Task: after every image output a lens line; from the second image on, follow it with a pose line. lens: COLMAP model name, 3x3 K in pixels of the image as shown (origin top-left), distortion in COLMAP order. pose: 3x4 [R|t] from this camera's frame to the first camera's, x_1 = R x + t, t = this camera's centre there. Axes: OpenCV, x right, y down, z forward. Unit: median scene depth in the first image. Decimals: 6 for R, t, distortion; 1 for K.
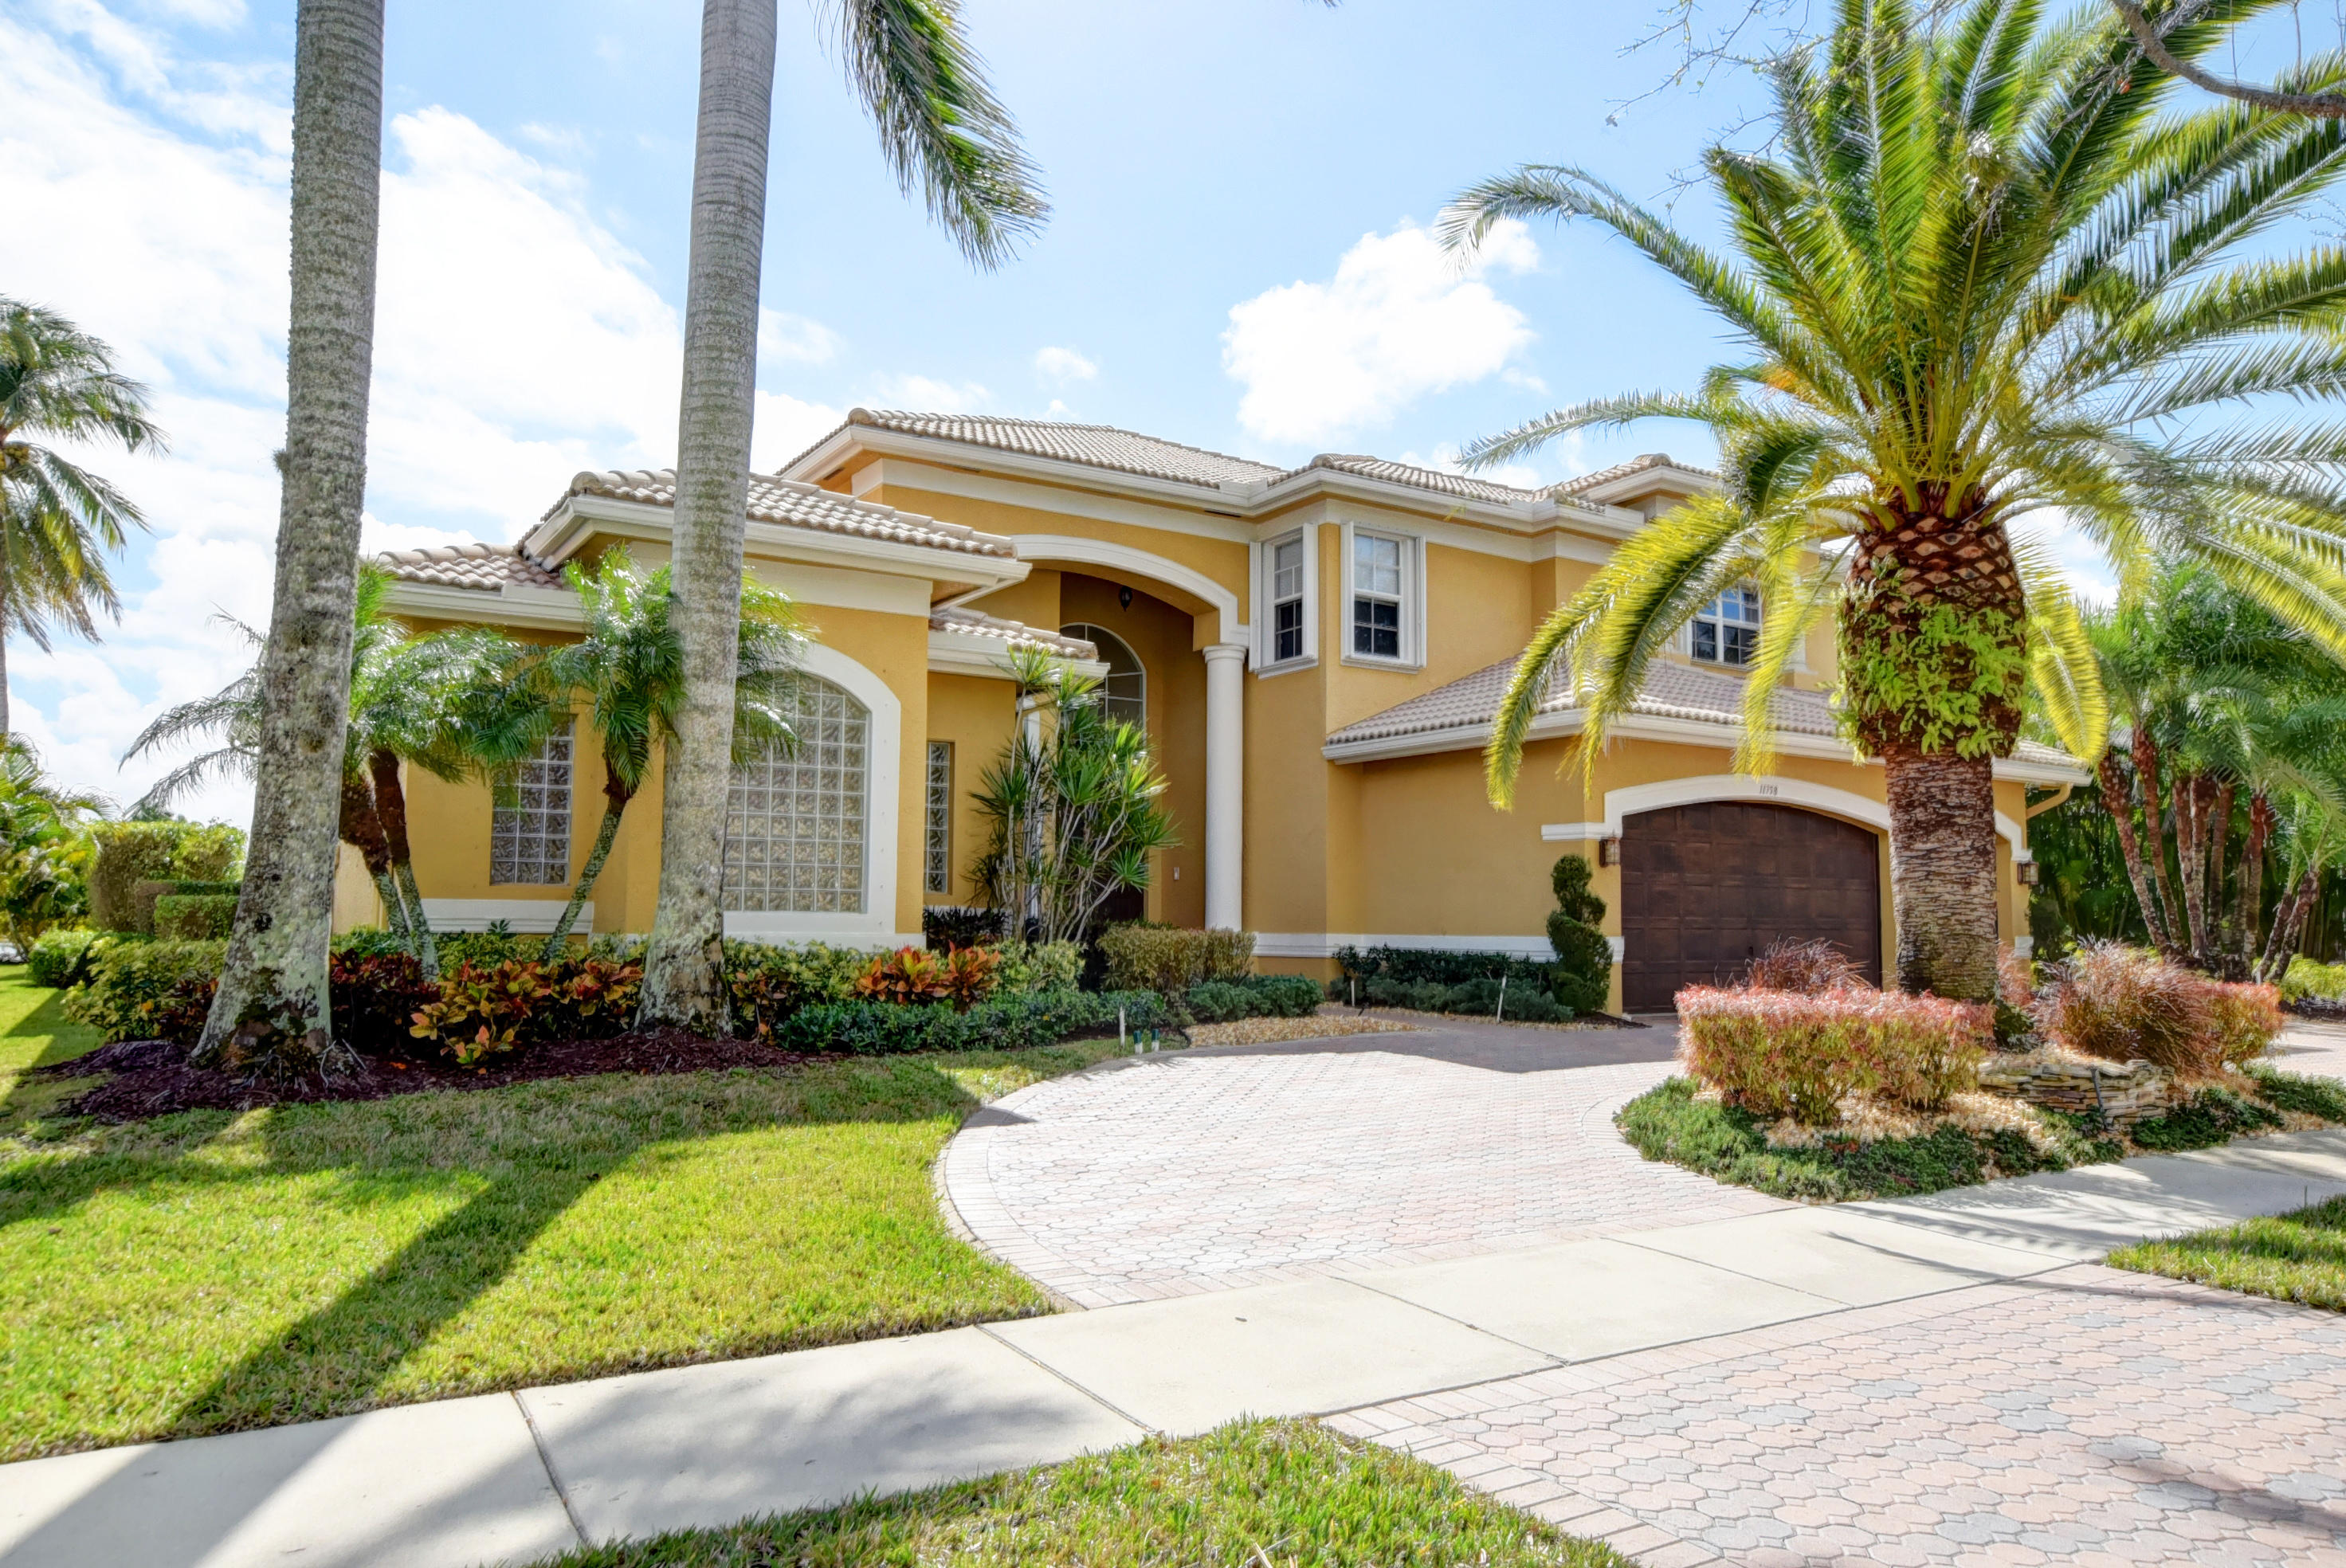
lens RADIAL K [[1616.2, 0, 1171.4], [0, 1616.2, 774.1], [0, 0, 1]] dist [-0.004065, -0.001488]
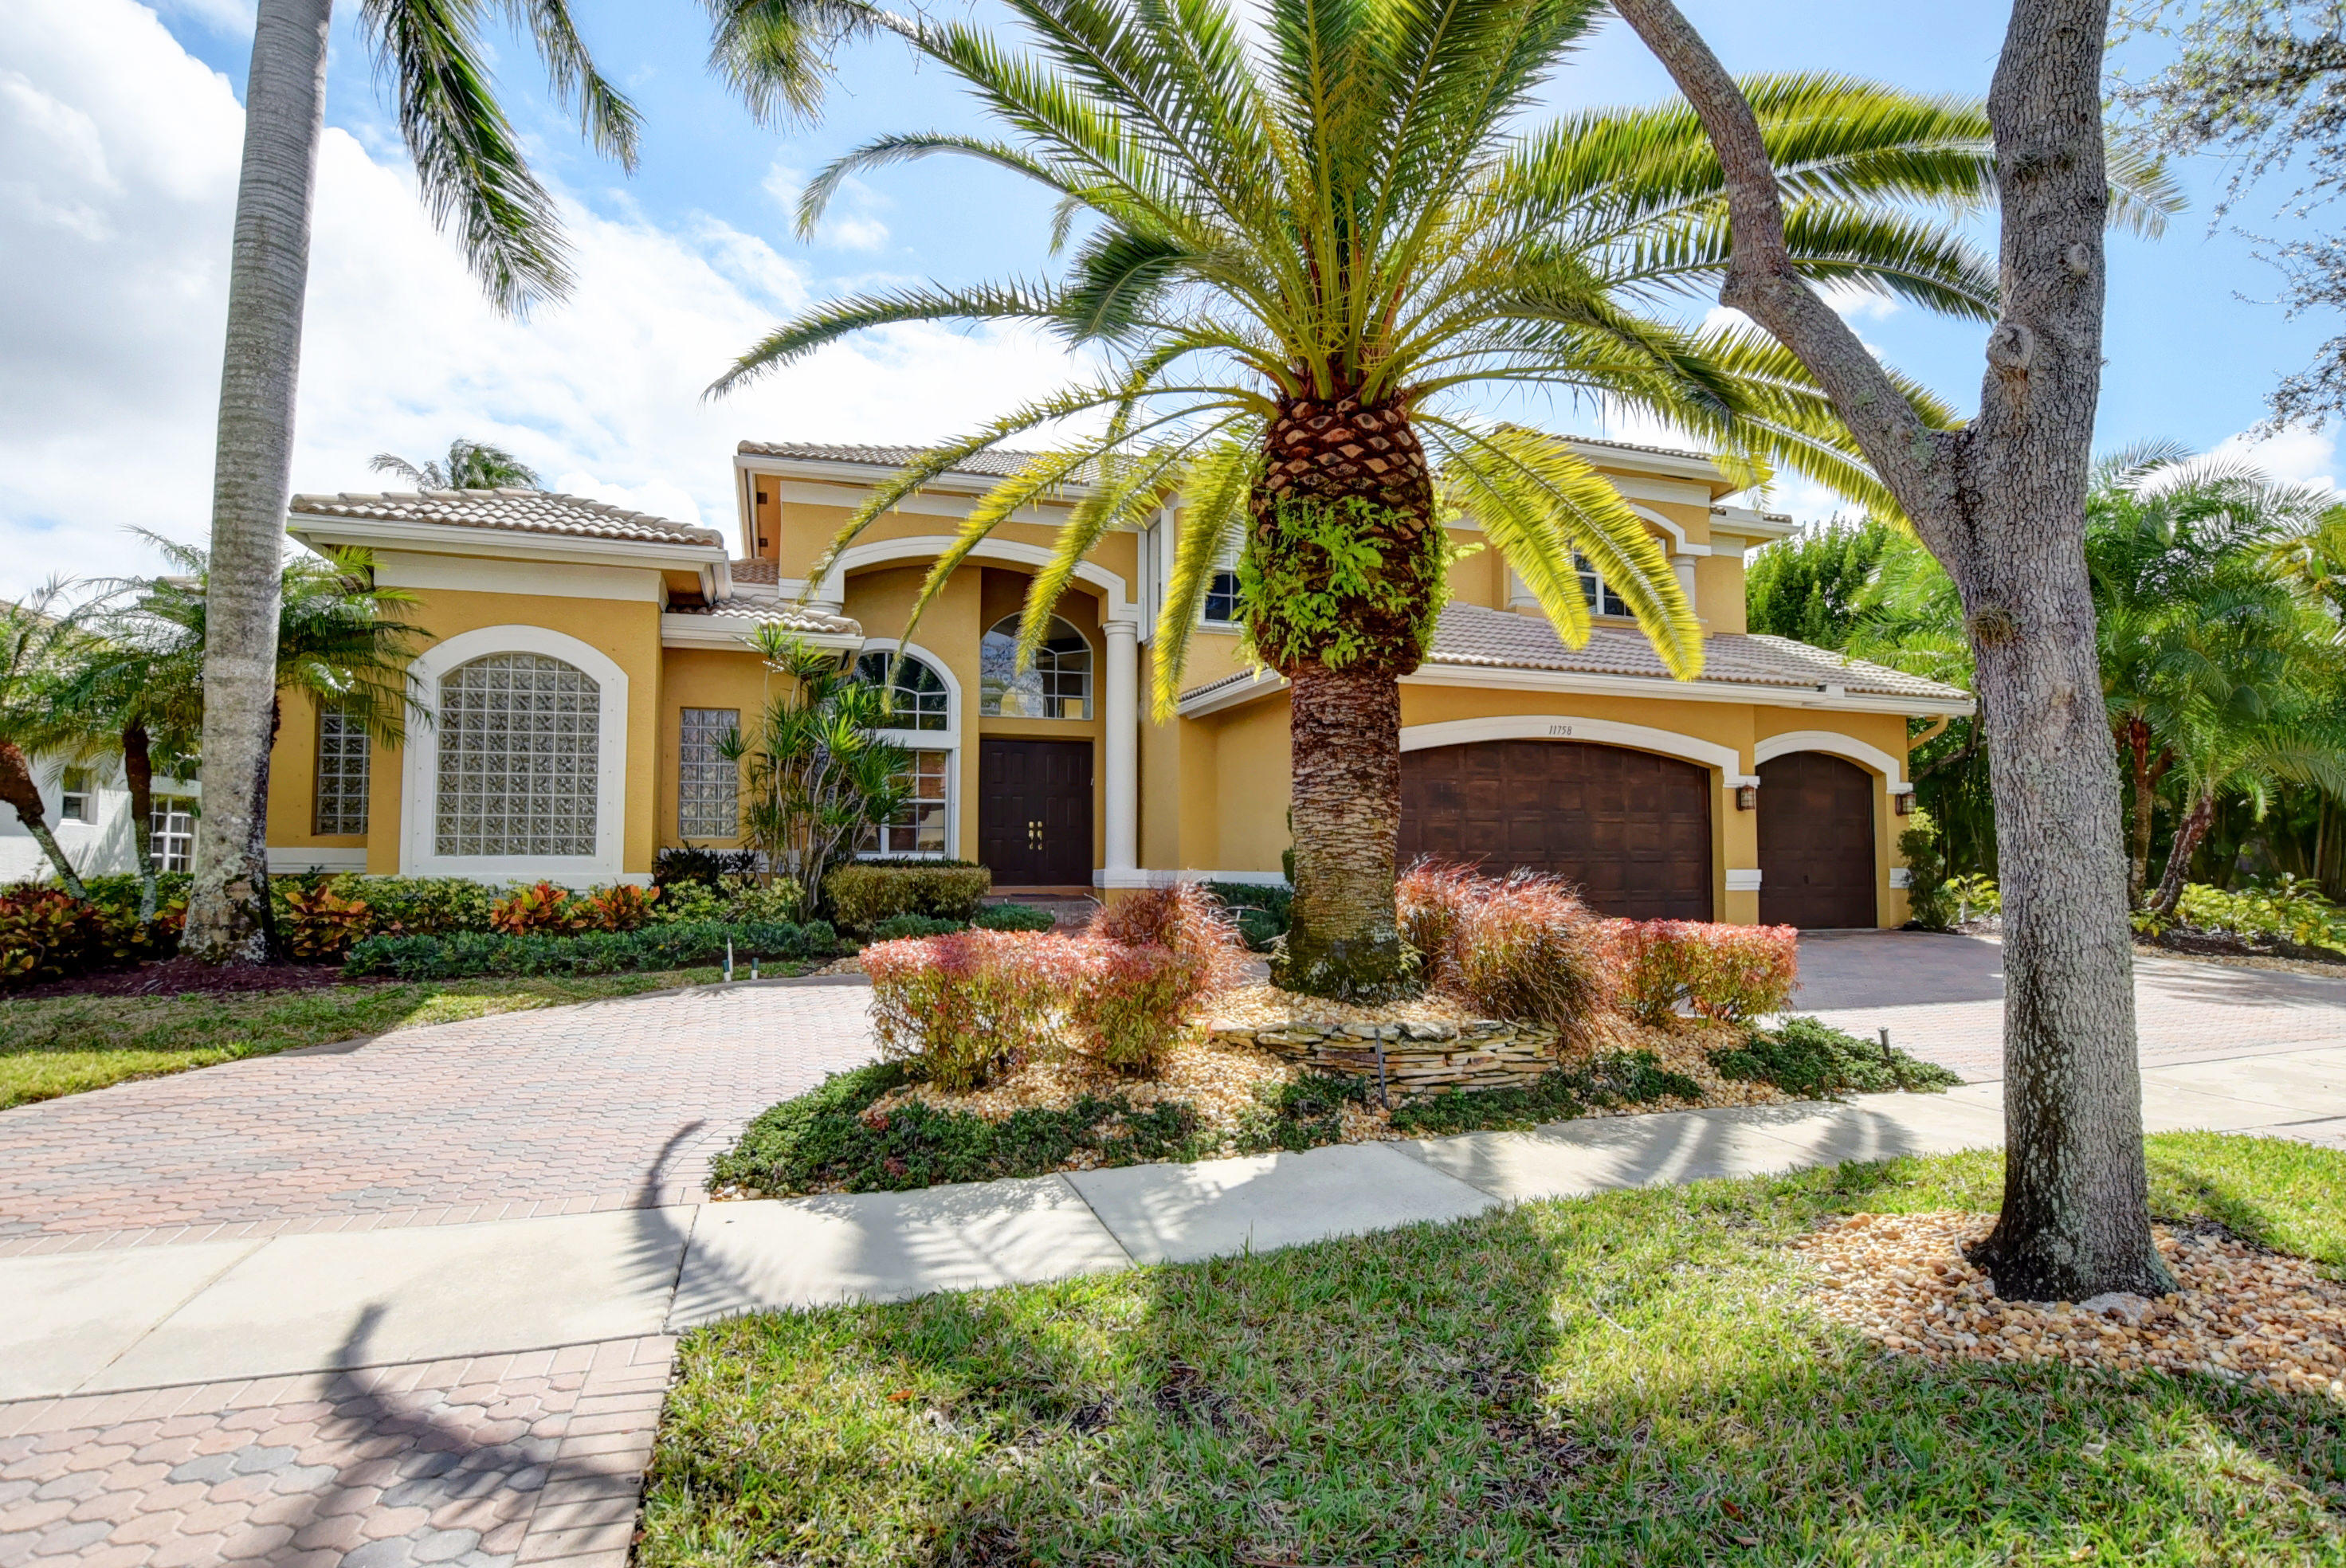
lens RADIAL K [[1206.6, 0, 1176.6], [0, 1206.6, 777.7], [0, 0, 1]] dist [-0.018086, 0.004520]
pose [[0.966948, -0.026179, -0.253627, 0.570694], [0.031887, 0.999322, 0.018422, 0.034046], [0.252973, -0.025900, 0.967127, 0.337772]]
